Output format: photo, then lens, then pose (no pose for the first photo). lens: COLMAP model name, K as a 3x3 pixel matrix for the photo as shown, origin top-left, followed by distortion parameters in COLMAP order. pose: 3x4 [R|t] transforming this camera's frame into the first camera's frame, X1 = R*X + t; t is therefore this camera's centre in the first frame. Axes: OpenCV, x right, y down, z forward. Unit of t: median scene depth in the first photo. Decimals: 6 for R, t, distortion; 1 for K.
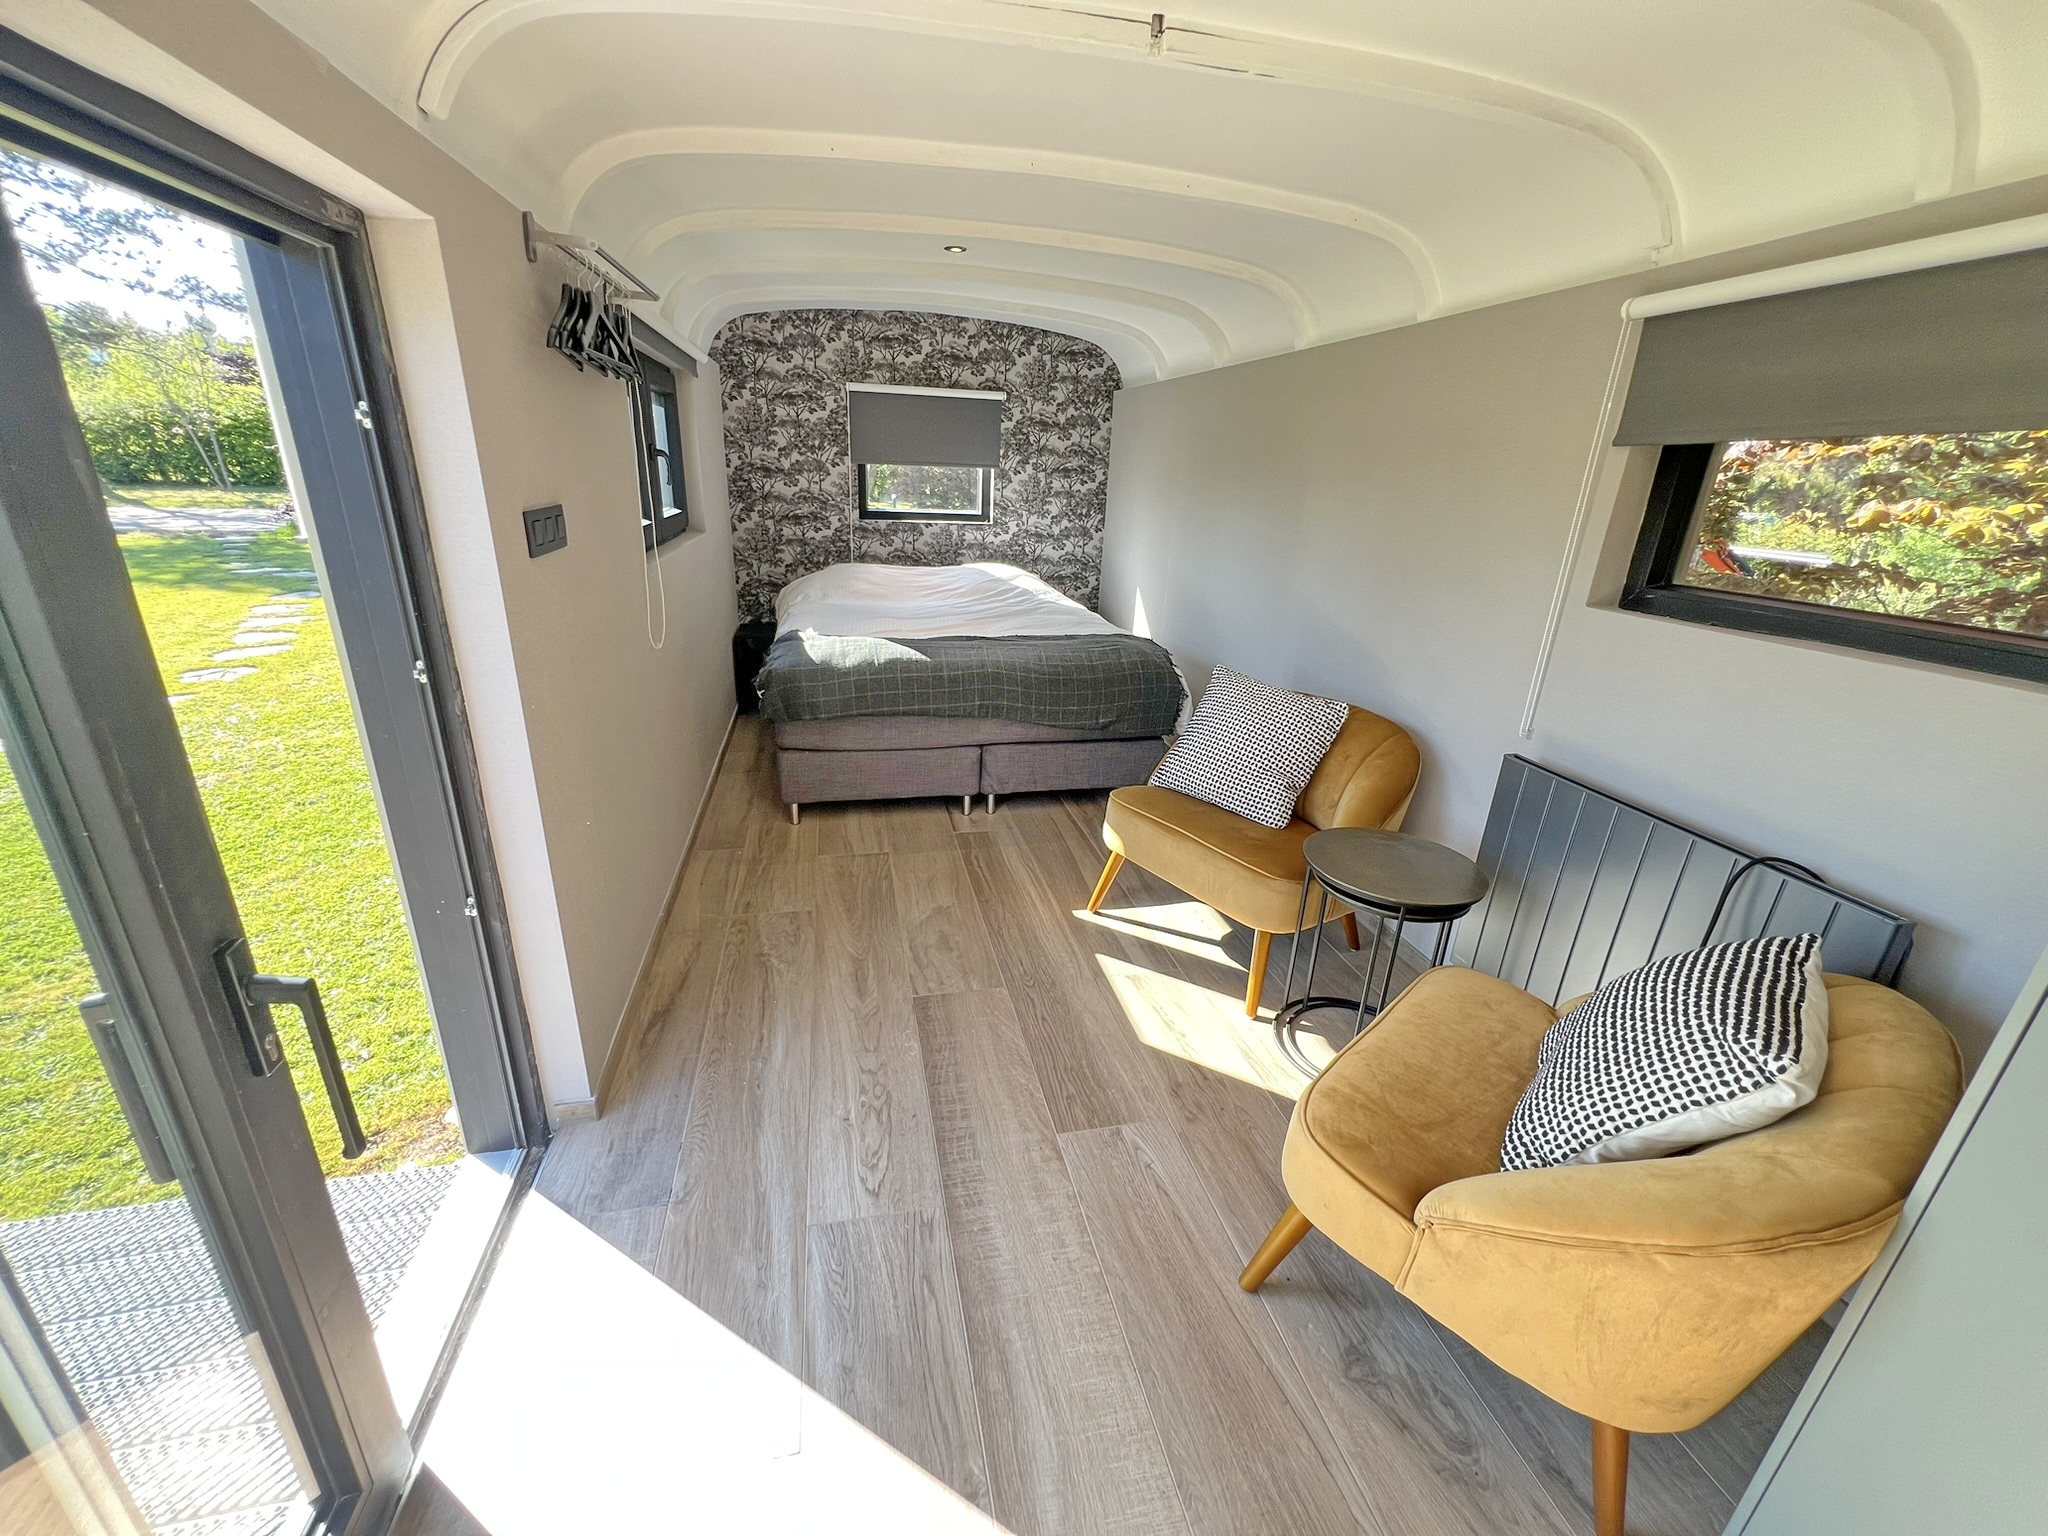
lens RADIAL K [[823.3, 0, 1024.0], [0, 823.3, 766.3], [0, 0, 1]] dist [-0.005234, 0.000955]
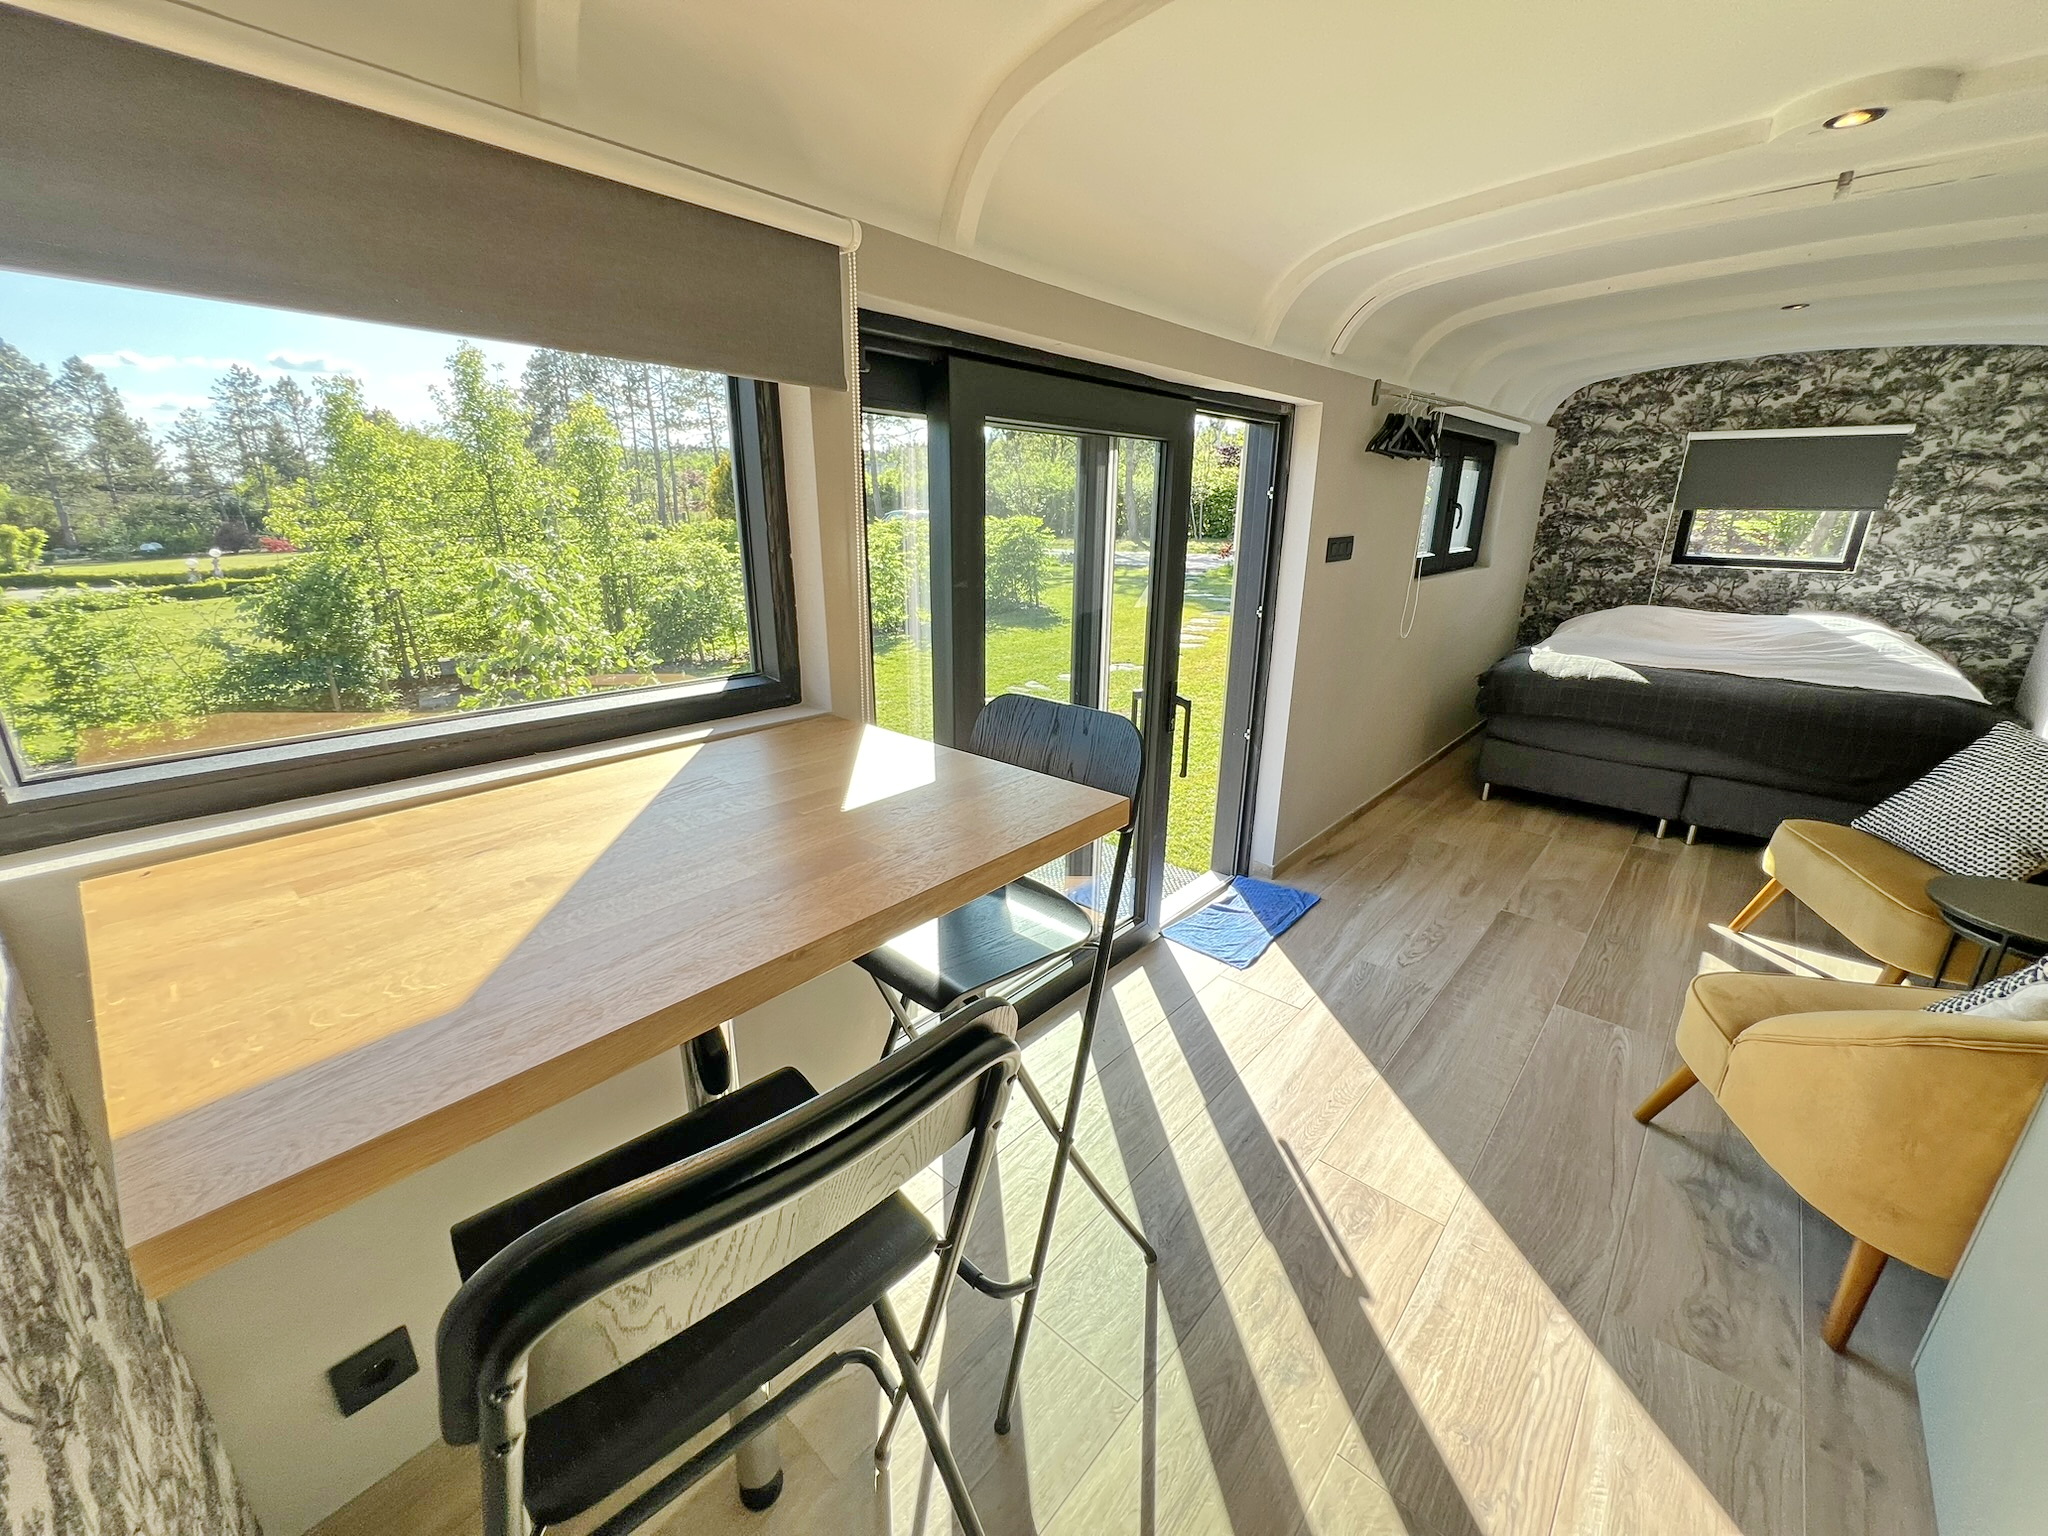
lens RADIAL K [[823.3, 0, 1012.4], [0, 823.3, 765.7], [0, 0, 1]] dist [-0.005234, 0.000955]
pose [[0.575783, 0.216170, -0.788508, 0.200392], [-0.263384, 0.962044, 0.071418, 0.087017], [0.774018, 0.166559, 0.610864, -0.220493]]
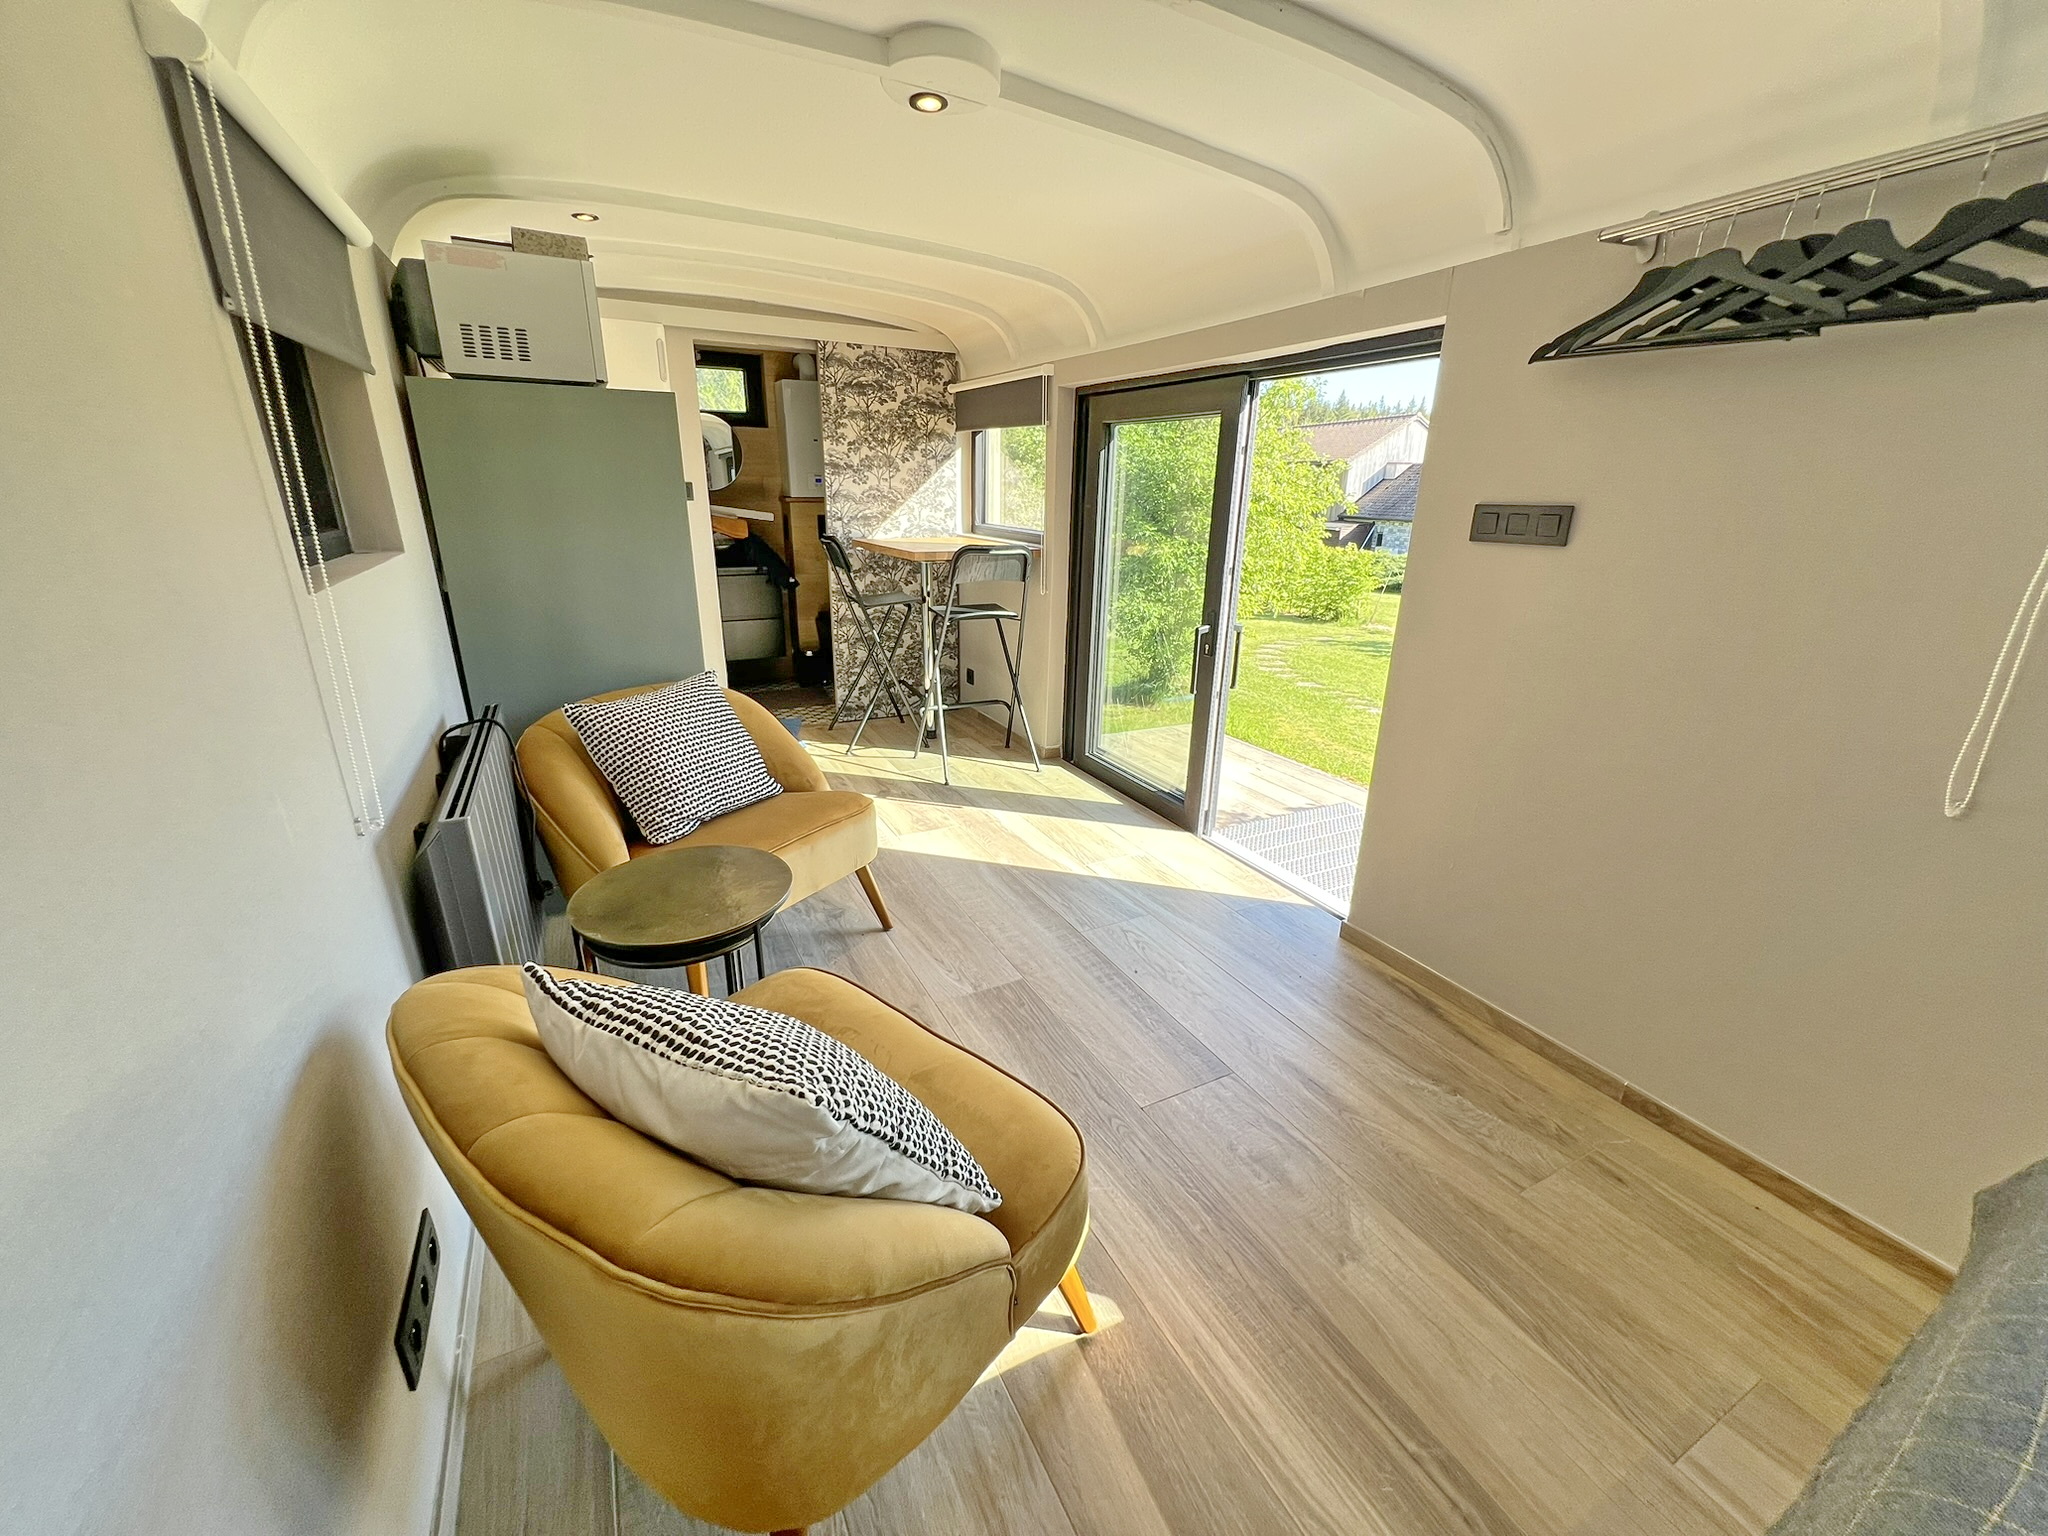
lens RADIAL K [[823.3, 0, 1020.3], [0, 823.3, 771.7], [0, 0, 1]] dist [-0.005234, 0.000955]
pose [[-0.966252, 0.028941, -0.255967, 0.144300], [-0.137195, 0.783196, 0.606449, -0.227324], [0.218024, 0.621100, -0.752795, 0.708996]]
